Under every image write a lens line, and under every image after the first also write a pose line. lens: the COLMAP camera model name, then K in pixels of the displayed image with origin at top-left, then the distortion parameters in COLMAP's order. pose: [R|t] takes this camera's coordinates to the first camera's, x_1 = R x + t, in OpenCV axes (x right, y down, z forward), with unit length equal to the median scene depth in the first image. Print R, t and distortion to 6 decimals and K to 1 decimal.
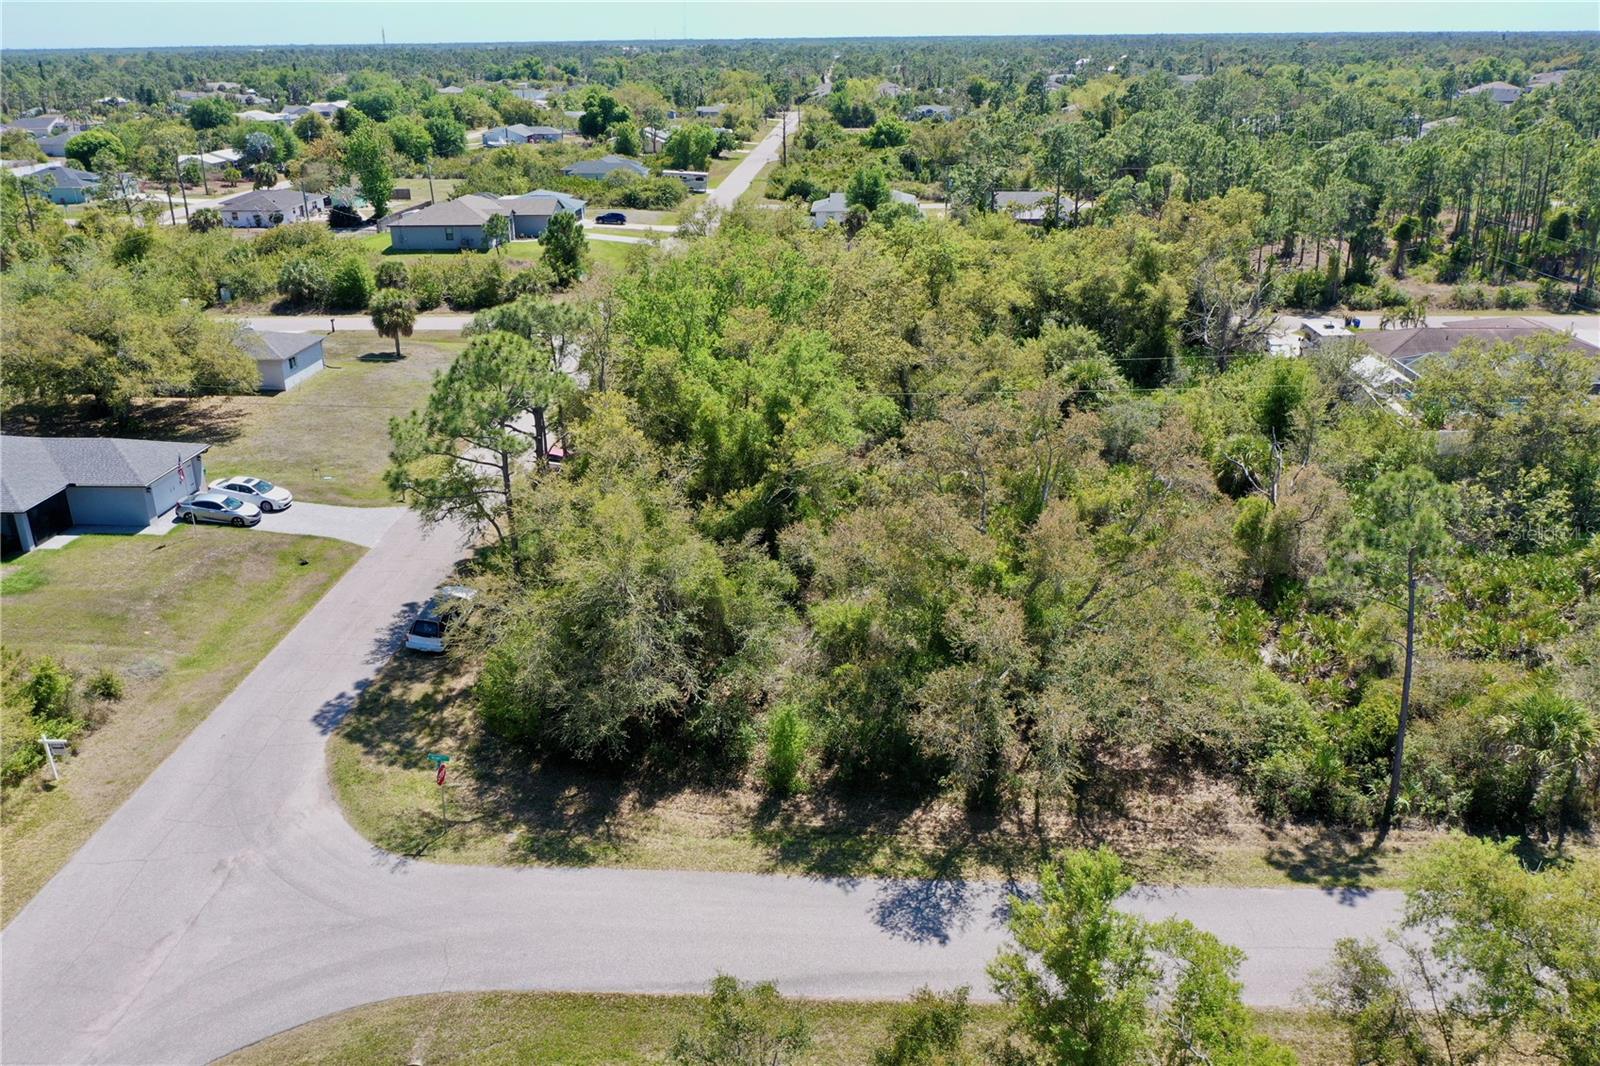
lens RADIAL K [[1264.6, 0, 799.3], [0, 1264.6, 535.1], [0, 0, 1]] dist [-0.010576, 0.000456]
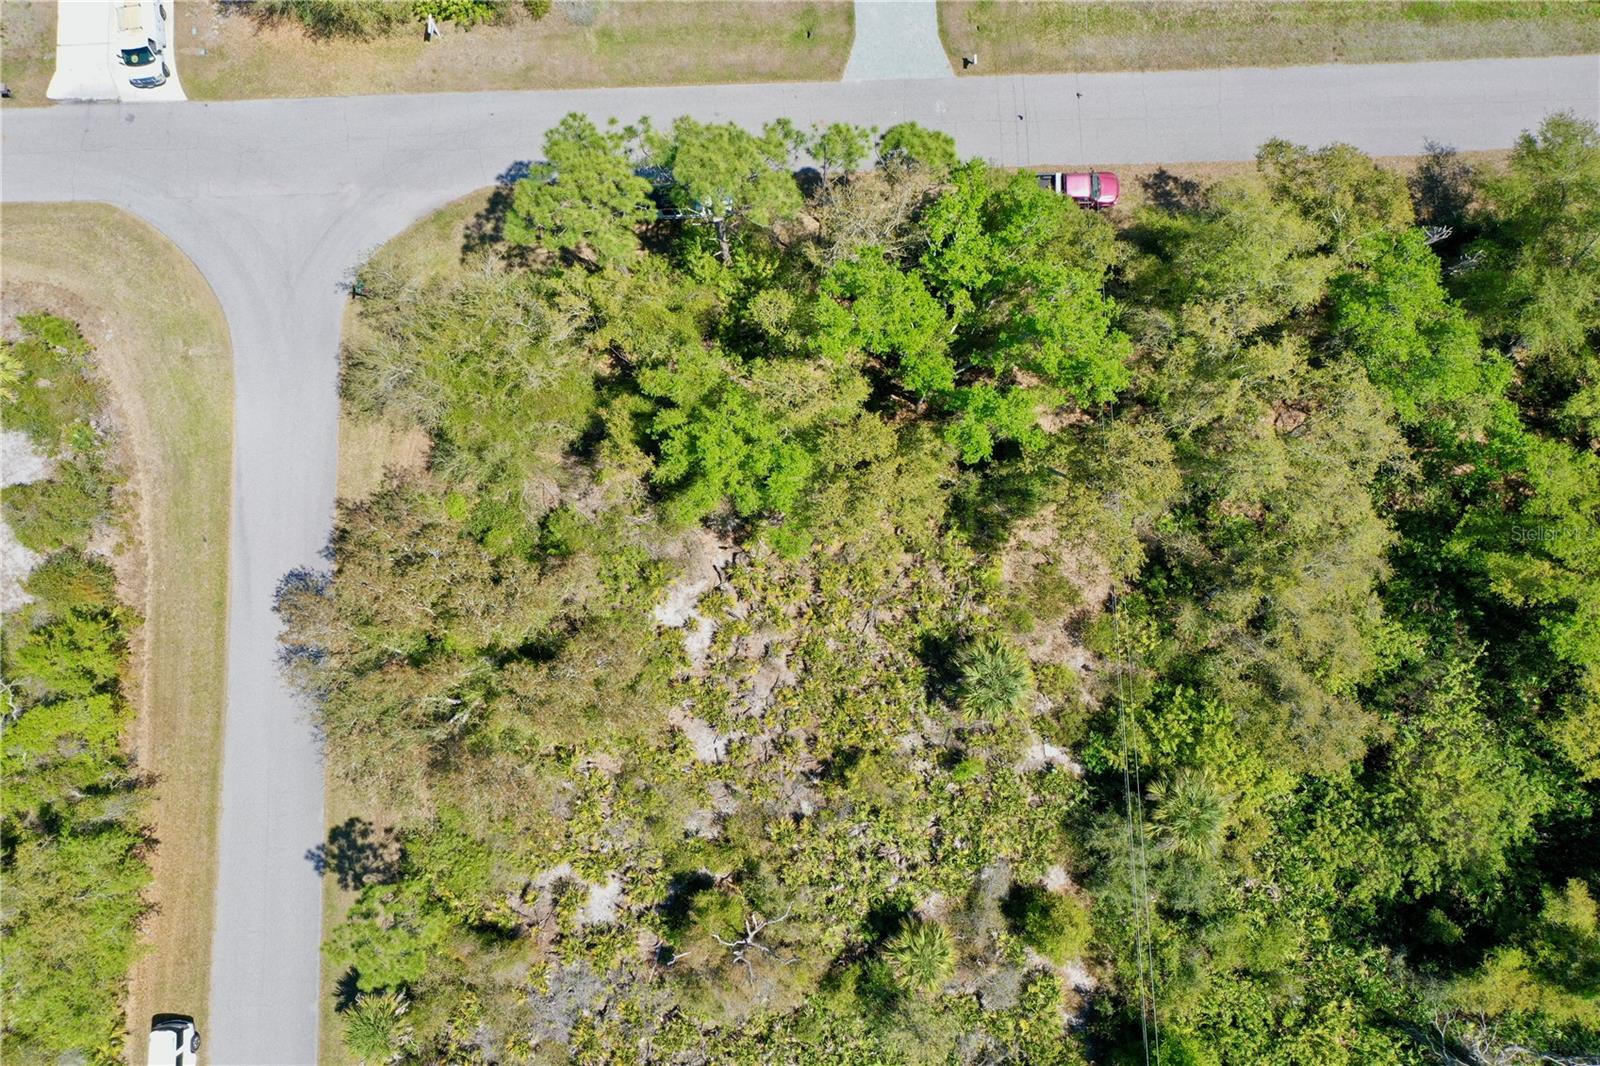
lens RADIAL K [[1264.6, 0, 802.5], [0, 1264.6, 533.5], [0, 0, 1]] dist [-0.010576, 0.000456]
pose [[0.086259, 0.983930, -0.156335, 0.245543], [-0.365233, 0.177225, 0.913891, -1.107717], [0.926911, -0.021733, 0.374651, 0.725236]]
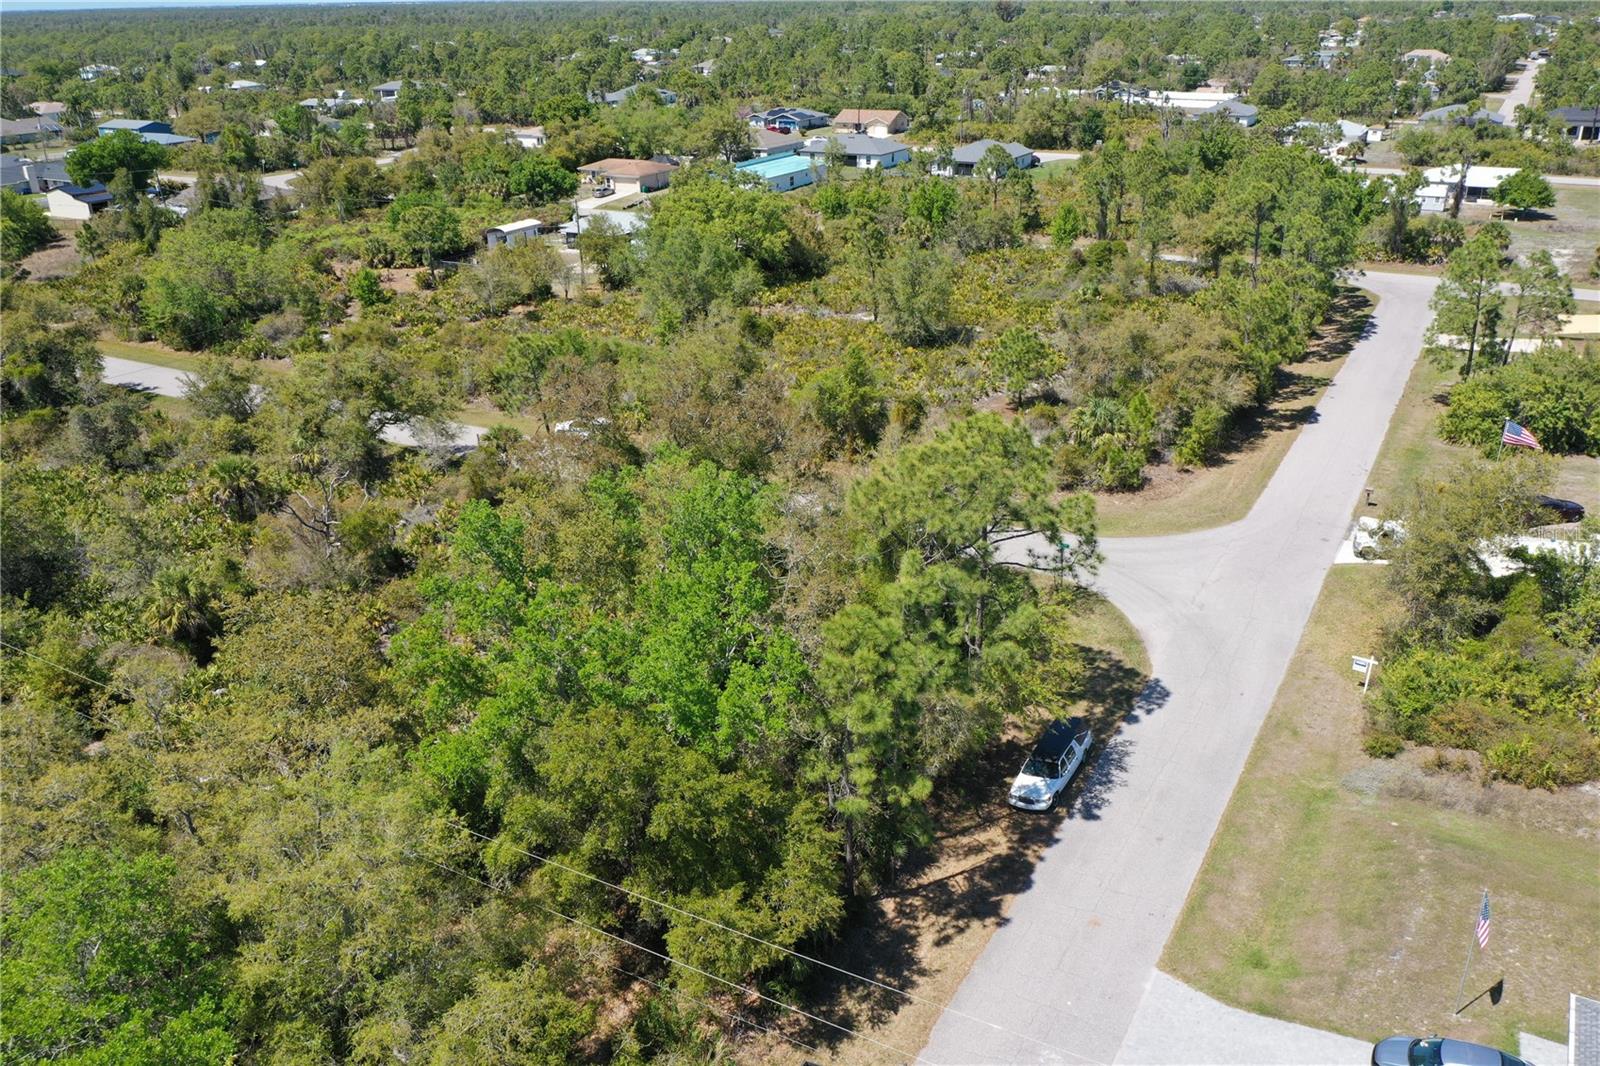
lens RADIAL K [[1264.6, 0, 807.6], [0, 1264.6, 536.9], [0, 0, 1]] dist [-0.010576, 0.000456]
pose [[-0.894999, -0.161588, 0.415772, -0.520995], [0.183023, 0.716986, 0.672632, -0.763438], [-0.406792, 0.678101, -0.612127, 1.664889]]
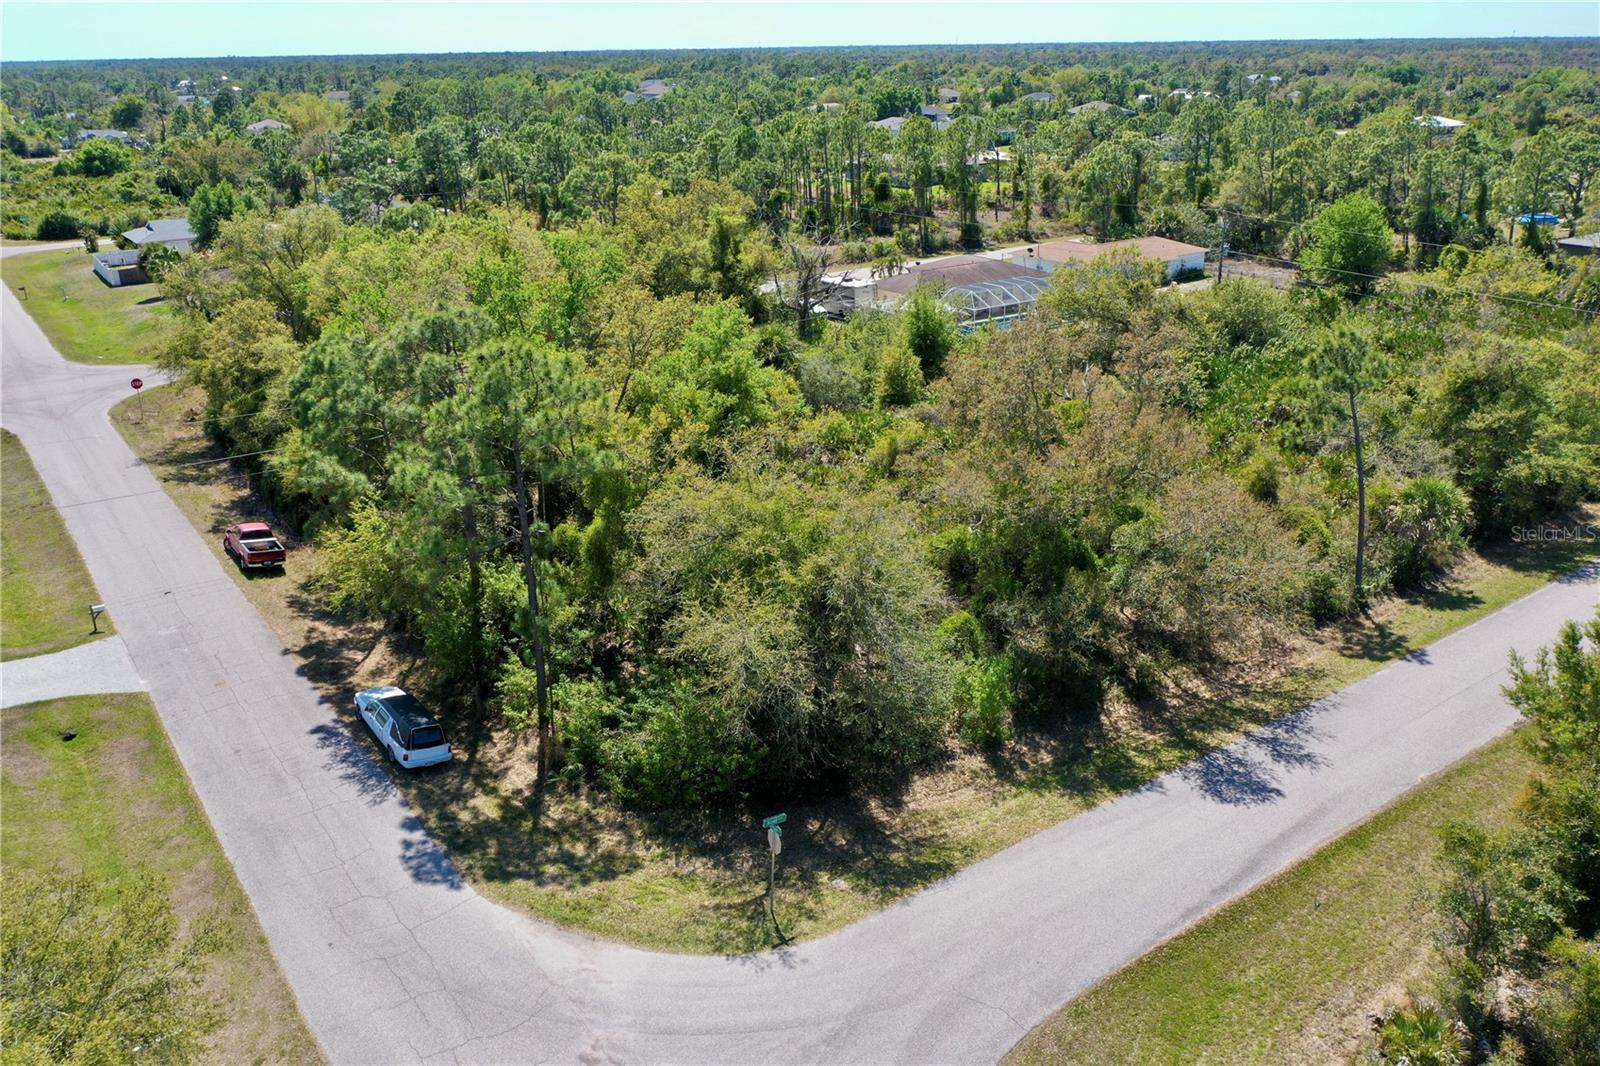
lens RADIAL K [[1264.6, 0, 798.9], [0, 1264.6, 526.6], [0, 0, 1]] dist [-0.010576, 0.000456]
pose [[0.782414, -0.220294, 0.582494, -0.567686], [0.232854, 0.970986, 0.054446, -0.042819], [-0.577588, 0.093037, 0.811009, 0.233718]]
